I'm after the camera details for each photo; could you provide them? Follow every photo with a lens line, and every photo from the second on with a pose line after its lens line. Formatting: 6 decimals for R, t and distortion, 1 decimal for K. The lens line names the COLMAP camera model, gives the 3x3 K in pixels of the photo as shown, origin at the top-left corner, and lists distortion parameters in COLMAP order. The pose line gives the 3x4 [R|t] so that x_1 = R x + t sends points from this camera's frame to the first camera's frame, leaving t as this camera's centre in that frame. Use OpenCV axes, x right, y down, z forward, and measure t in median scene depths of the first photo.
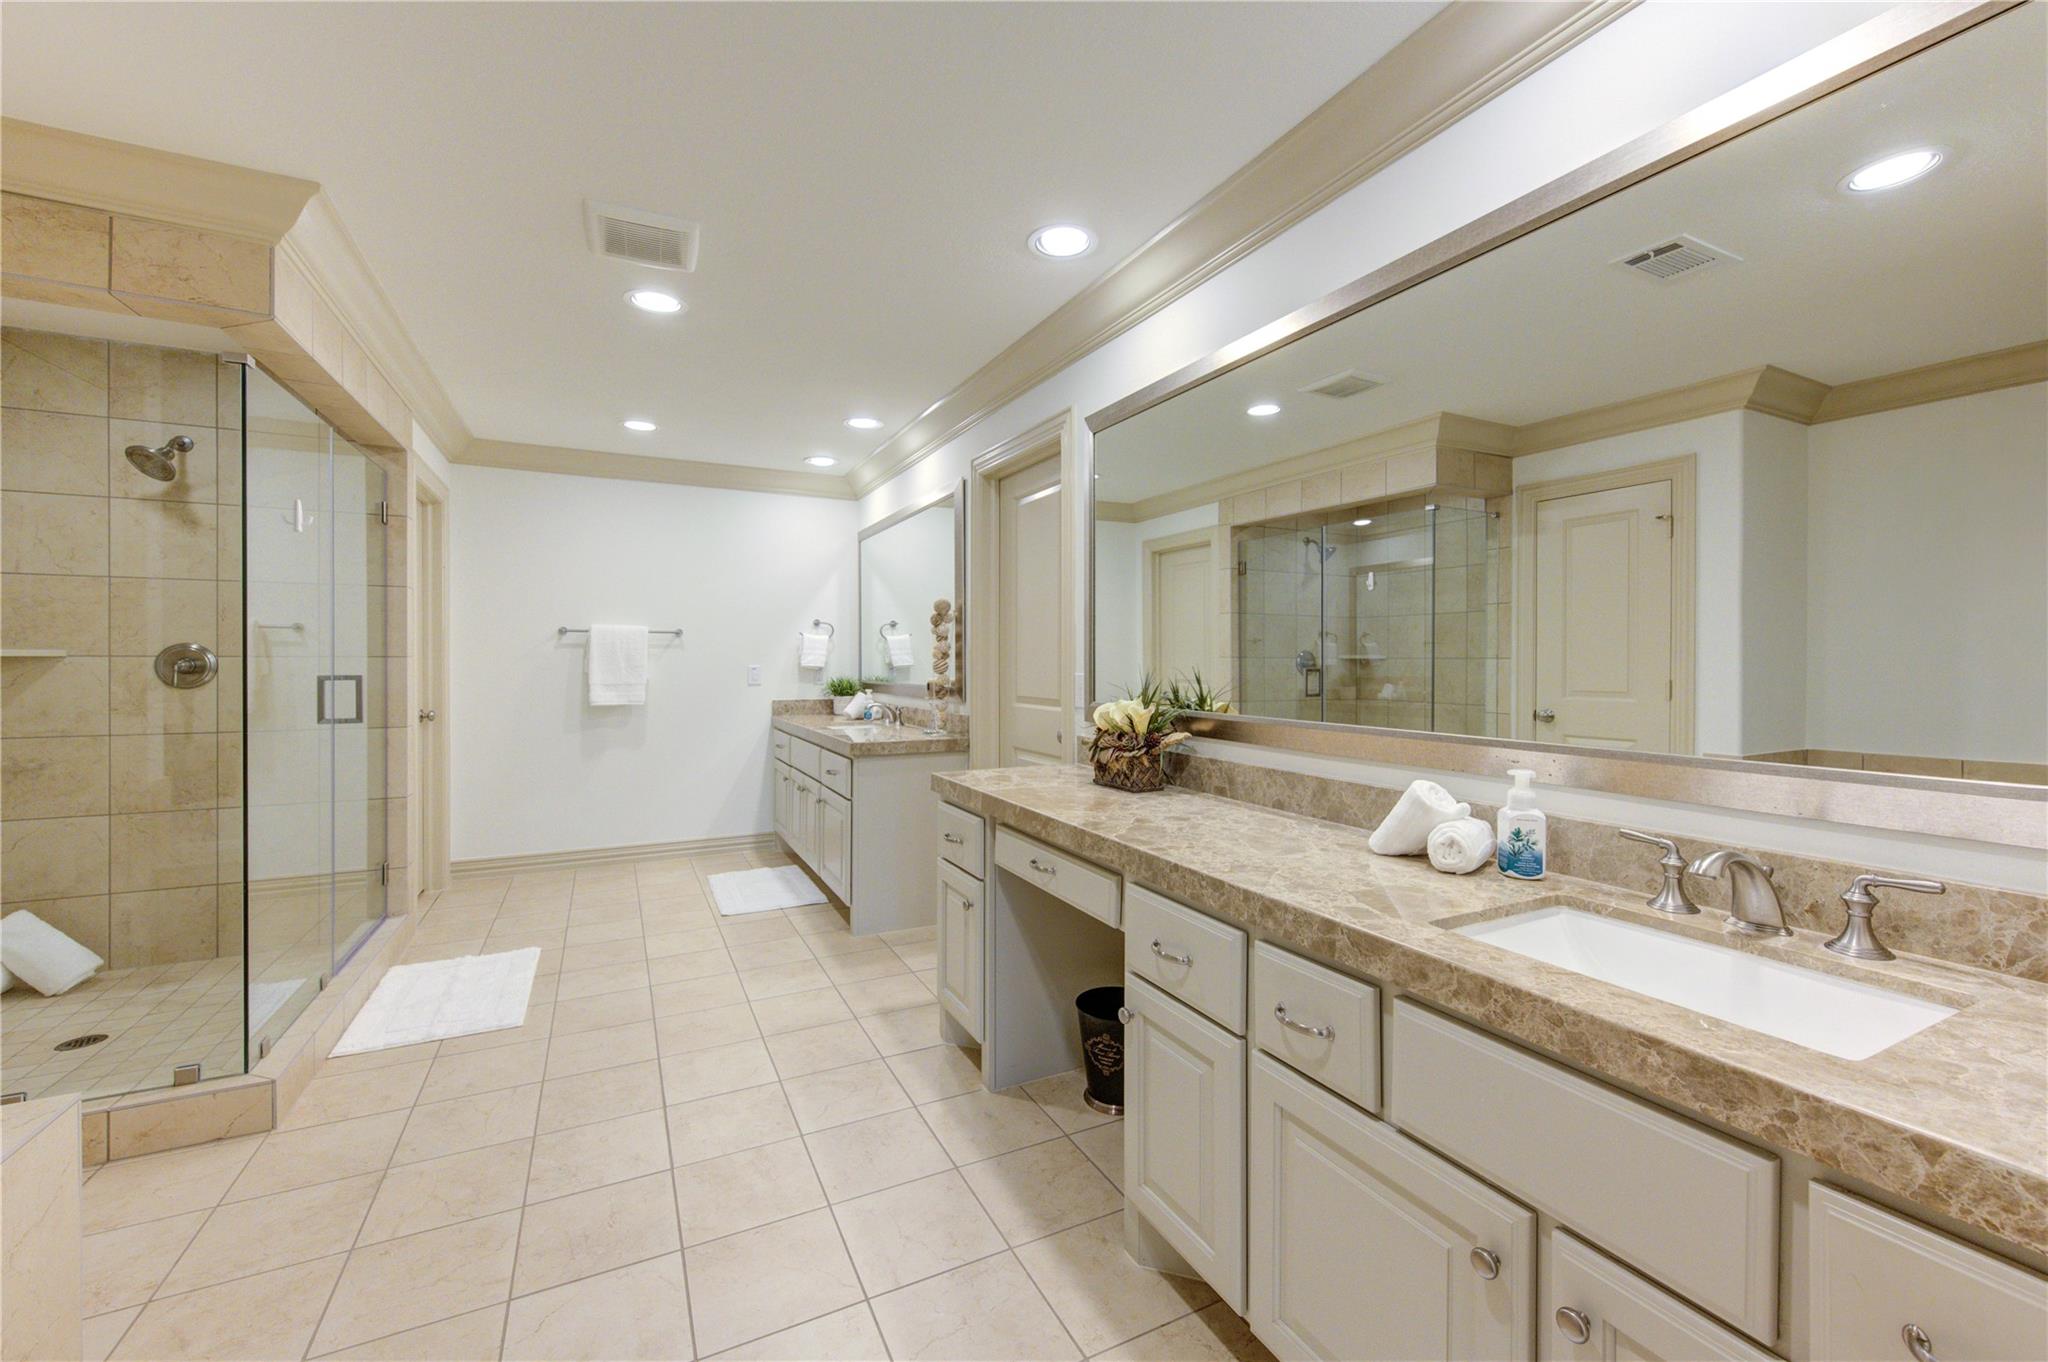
lens RADIAL K [[800.2, 0, 1059.4], [0, 800.2, 657.3], [0, 0, 1]] dist [-0.001127, -0.000303]
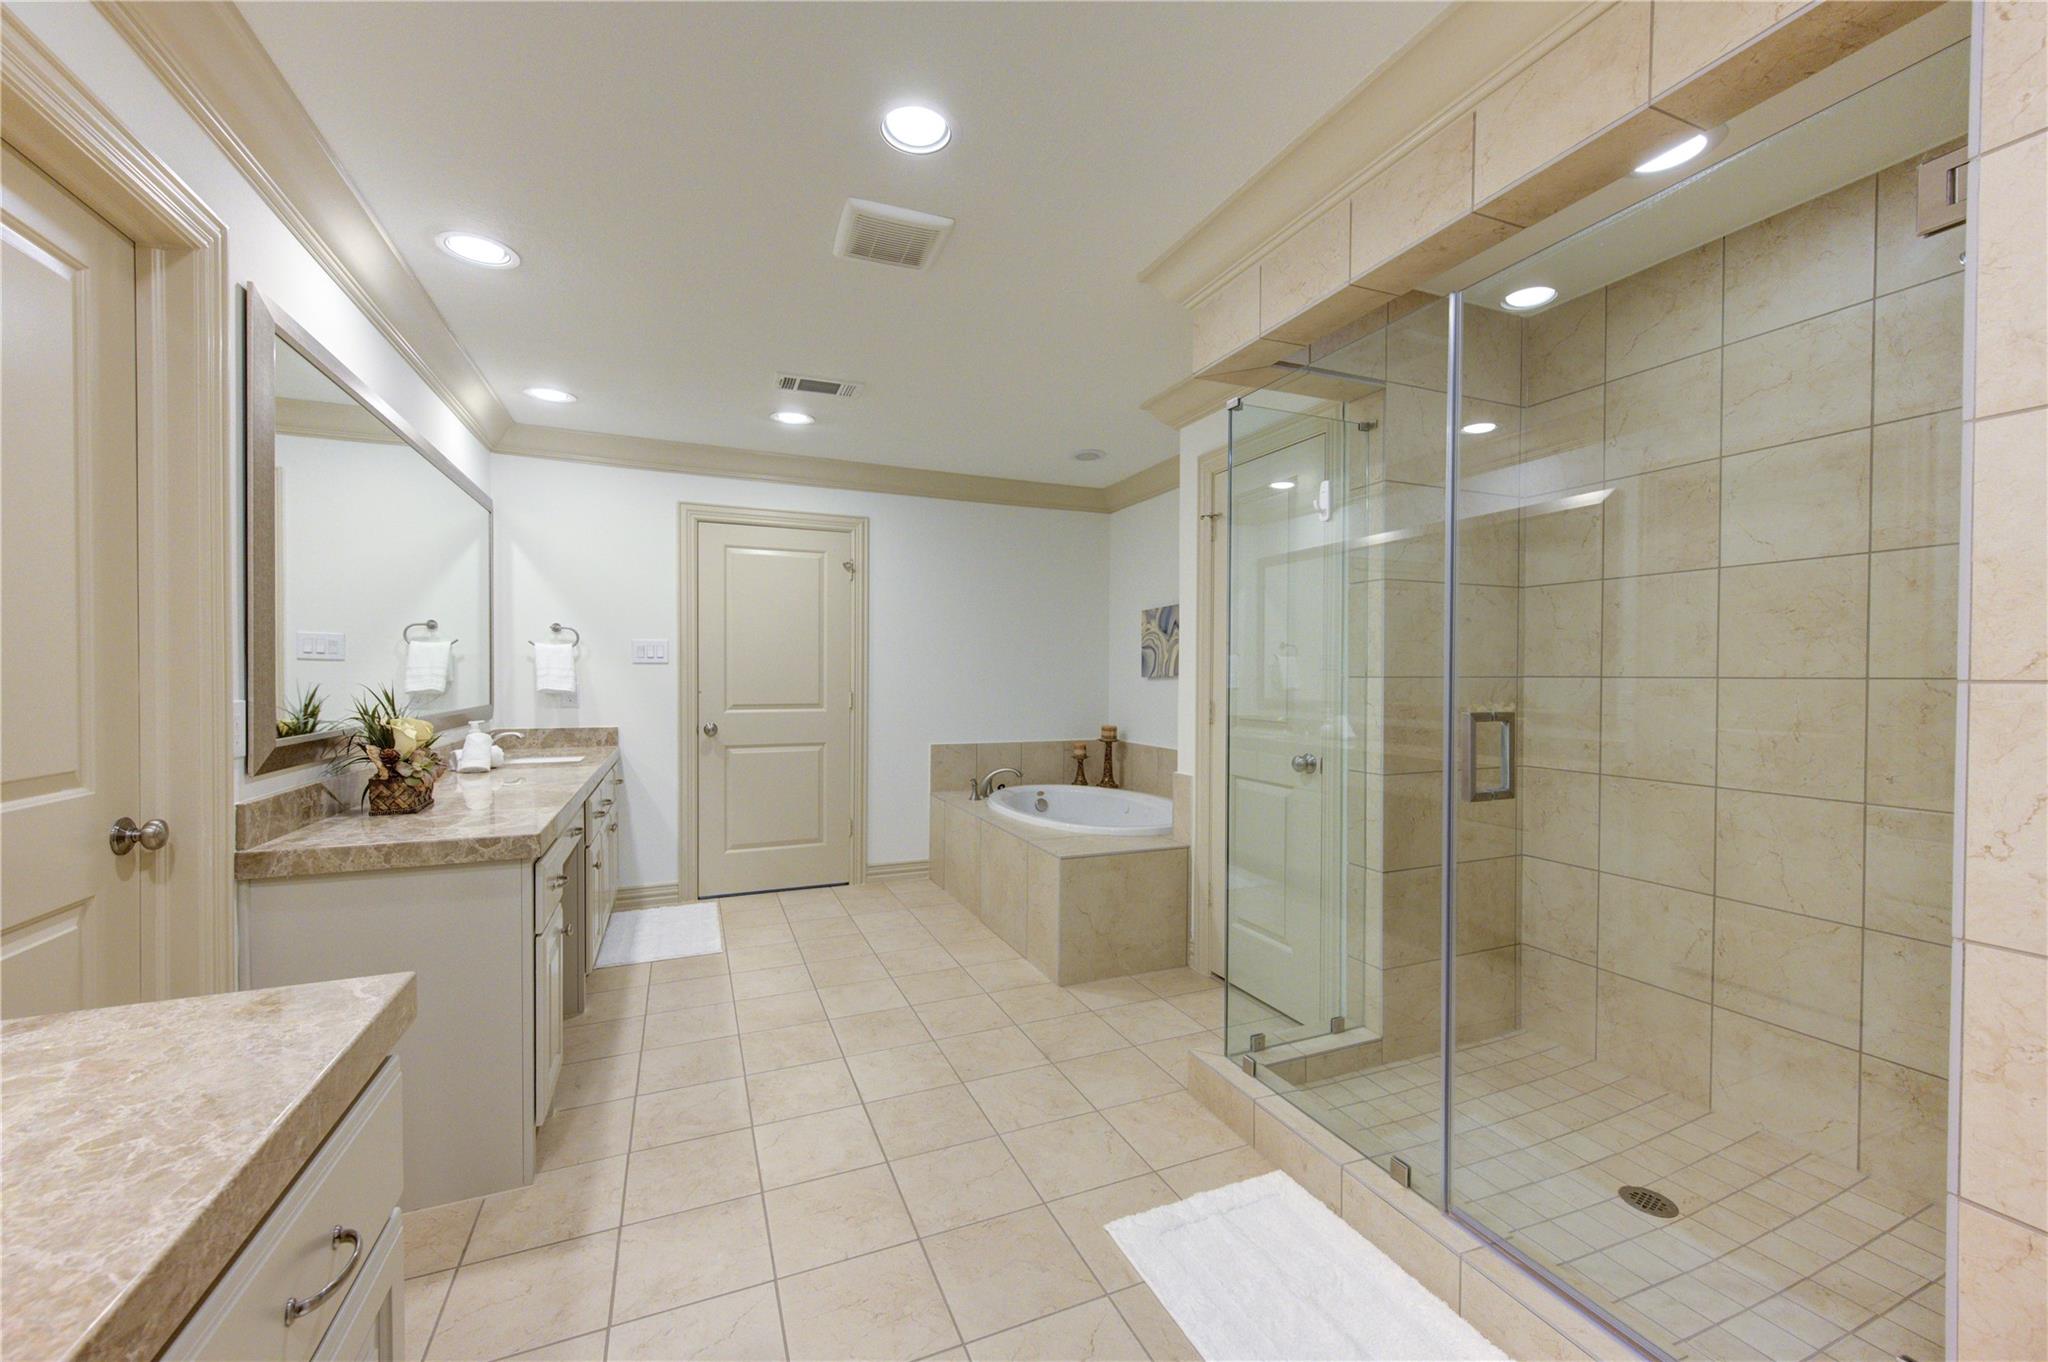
lens RADIAL K [[800.2, 0, 1026.8], [0, 800.2, 690.2], [0, 0, 1]] dist [-0.001127, -0.000303]
pose [[-0.994717, -0.002415, 0.102631, -0.784874], [-0.001414, 0.999951, 0.009821, 0.008583], [-0.102649, 0.009624, -0.994671, 1.946582]]
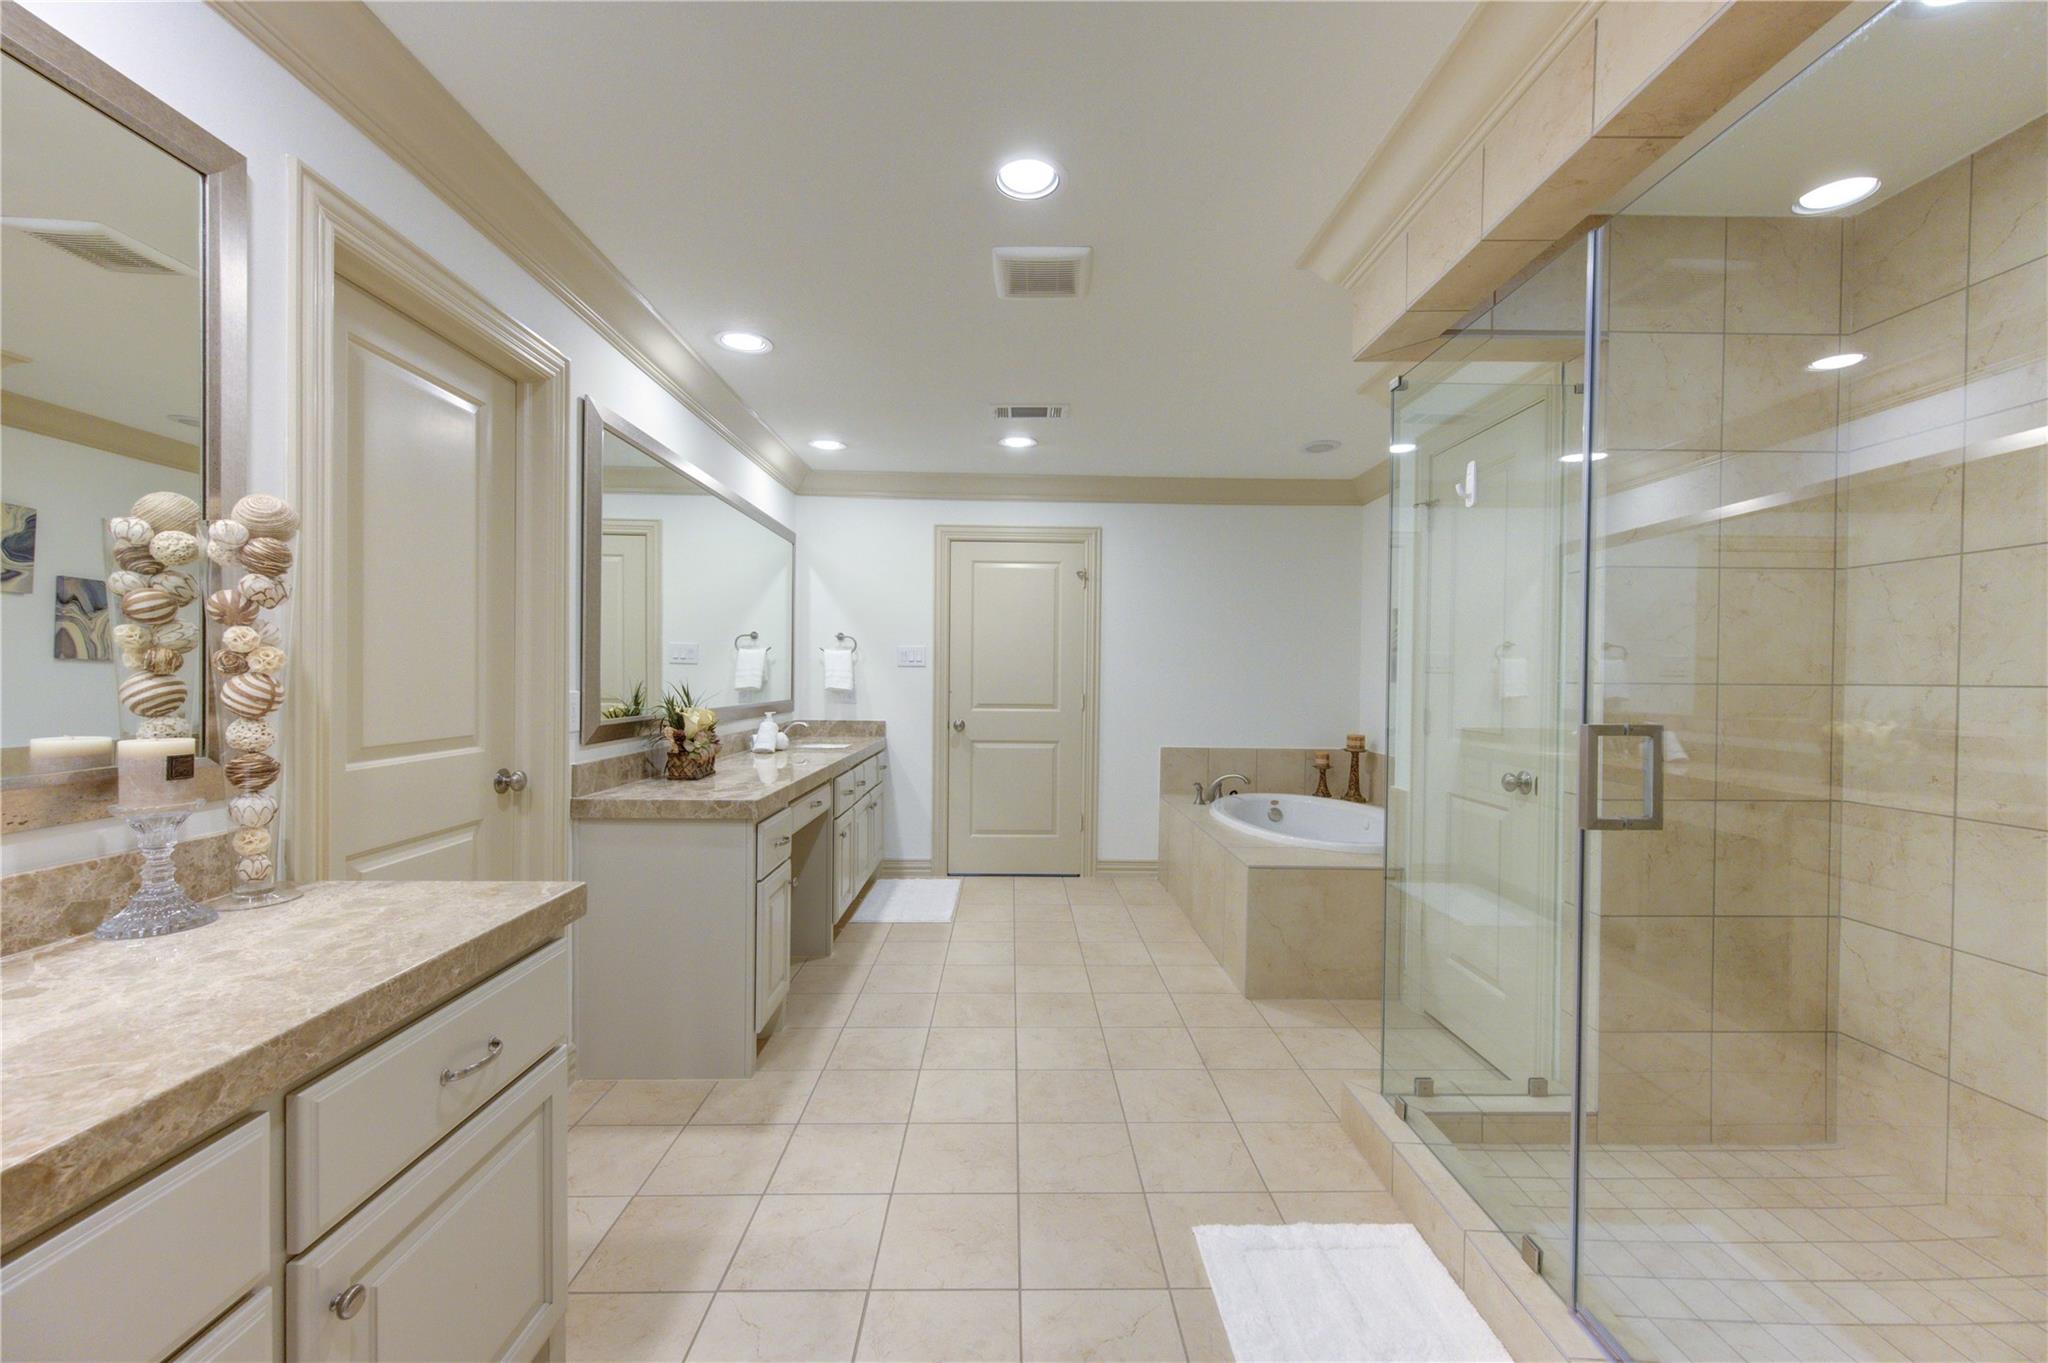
lens RADIAL K [[800.2, 0, 1024.0], [0, 800.2, 690.4], [0, 0, 1]] dist [-0.001127, -0.000303]
pose [[-0.881872, -0.014103, 0.471278, -0.998667], [-0.011922, 0.999900, 0.007613, 0.010006], [-0.471338, 0.001095, -0.881952, 1.933945]]
